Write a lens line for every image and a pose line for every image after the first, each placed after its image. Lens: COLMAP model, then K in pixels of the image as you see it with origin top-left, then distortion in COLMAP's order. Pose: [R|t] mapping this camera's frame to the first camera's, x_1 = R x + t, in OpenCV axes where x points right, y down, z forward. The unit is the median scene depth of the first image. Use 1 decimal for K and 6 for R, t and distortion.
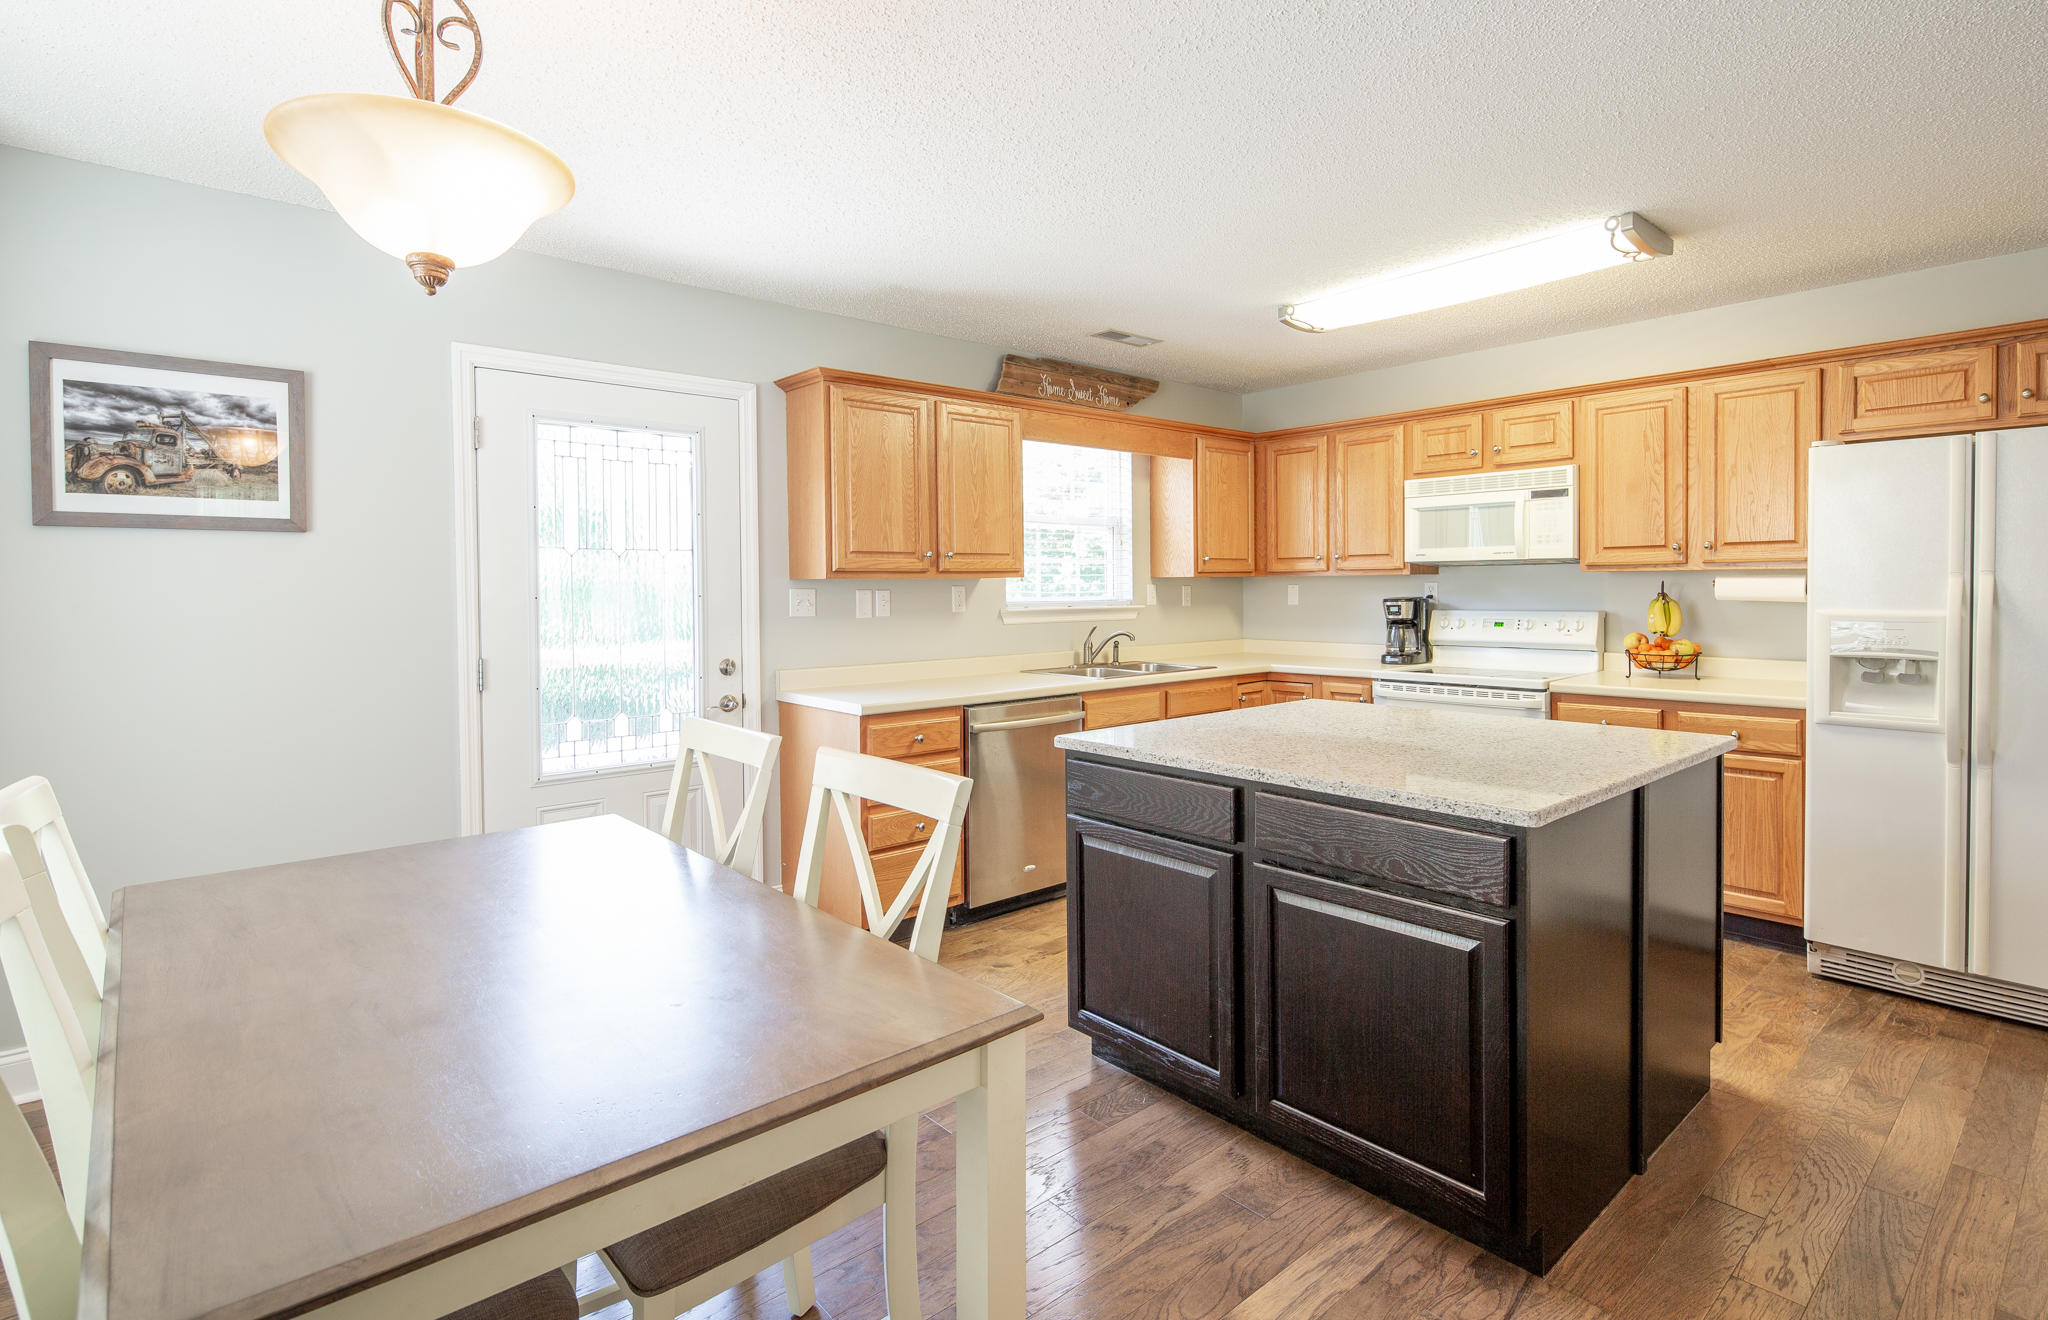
lens RADIAL K [[983.2, 0, 1020.4], [0, 983.2, 604.7], [0, 0, 1]] dist [0.002825, -0.004545]
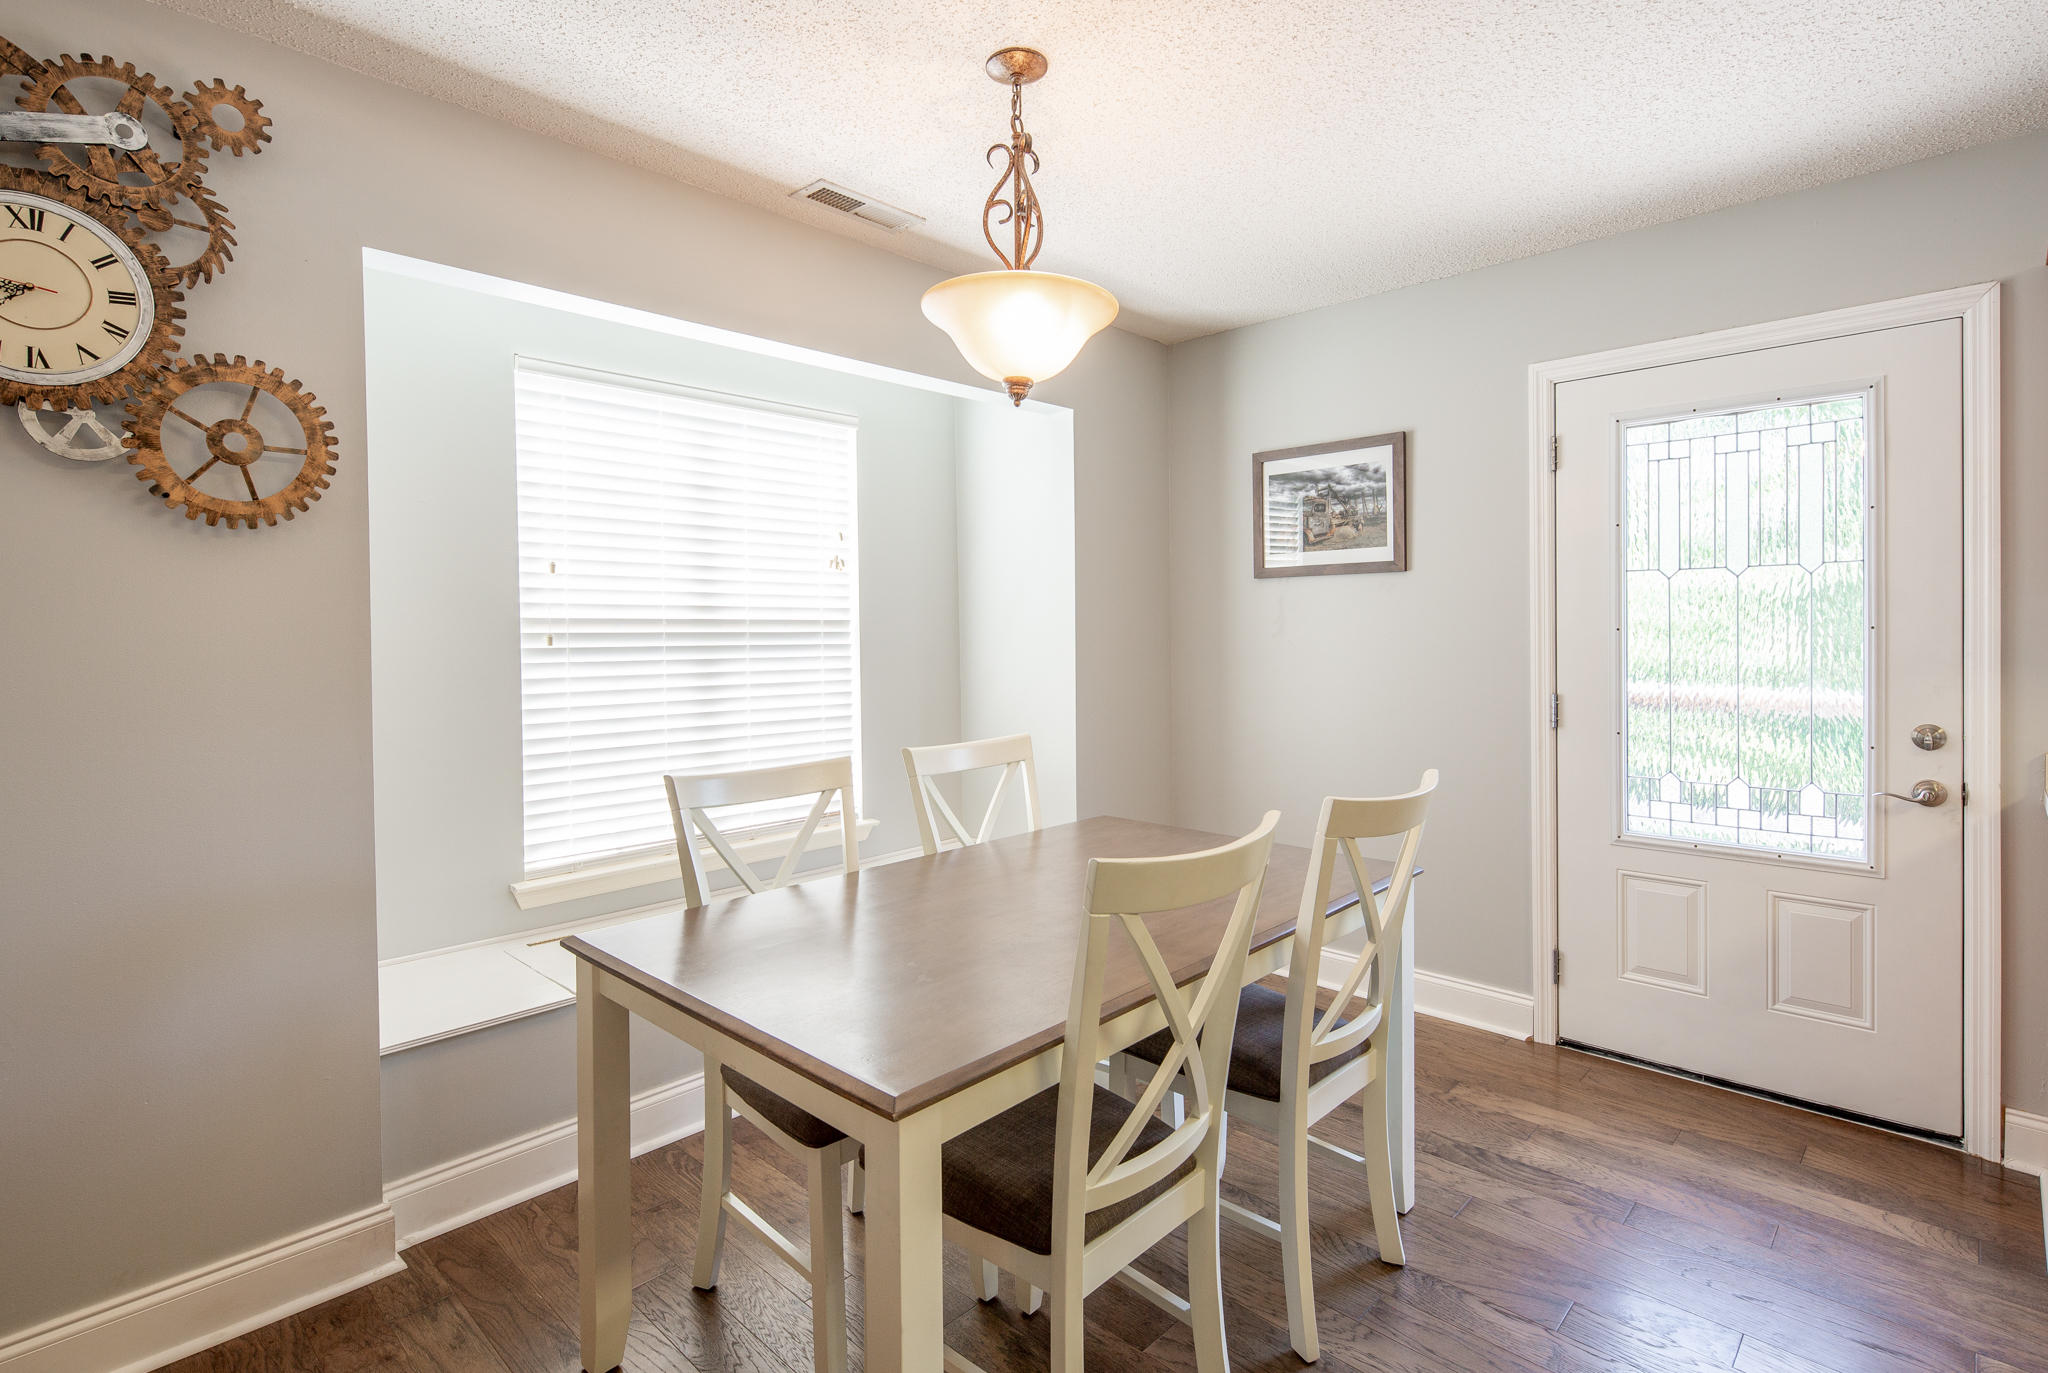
lens RADIAL K [[1001.5, 0, 1012.7], [0, 1001.5, 640.9], [0, 0, 1]] dist [0.001741, -0.001448]
pose [[0.081778, 0.016873, -0.996508, 0.309873], [-0.007821, 0.999837, 0.016287, -0.006174], [0.996620, 0.006462, 0.081896, 0.345517]]
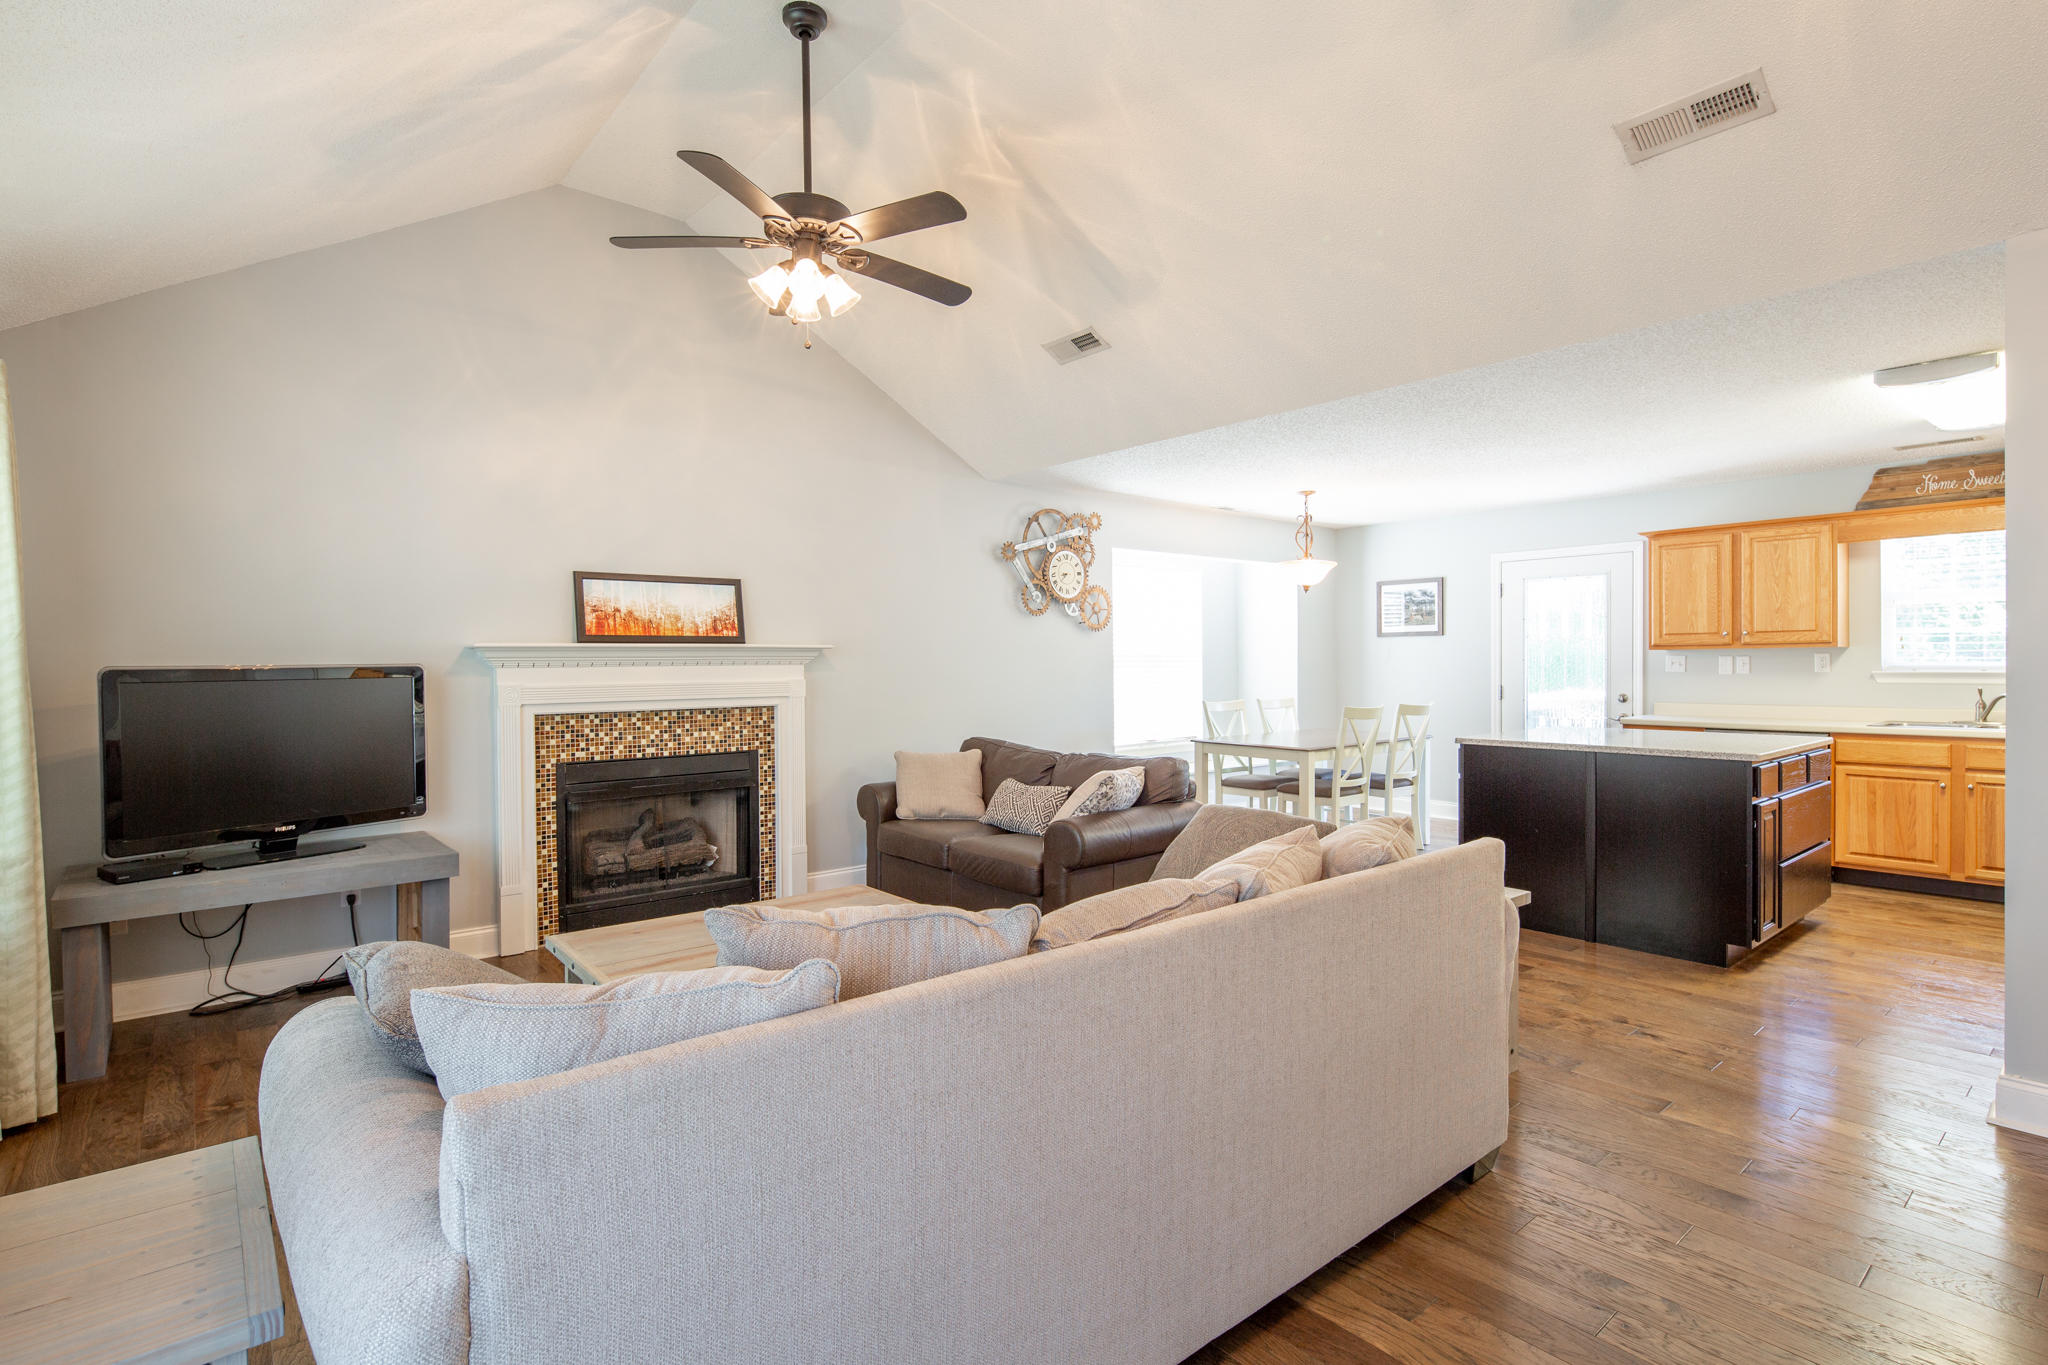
lens RADIAL K [[989.6, 0, 1022.6], [0, 989.6, 668.3], [0, 0, 1]] dist [0.003127, -0.000392]
pose [[-0.020410, 0.013942, -0.999694, 1.581534], [-0.010406, 0.999846, 0.014157, -0.007283], [0.999738, 0.010692, -0.020262, -0.086201]]
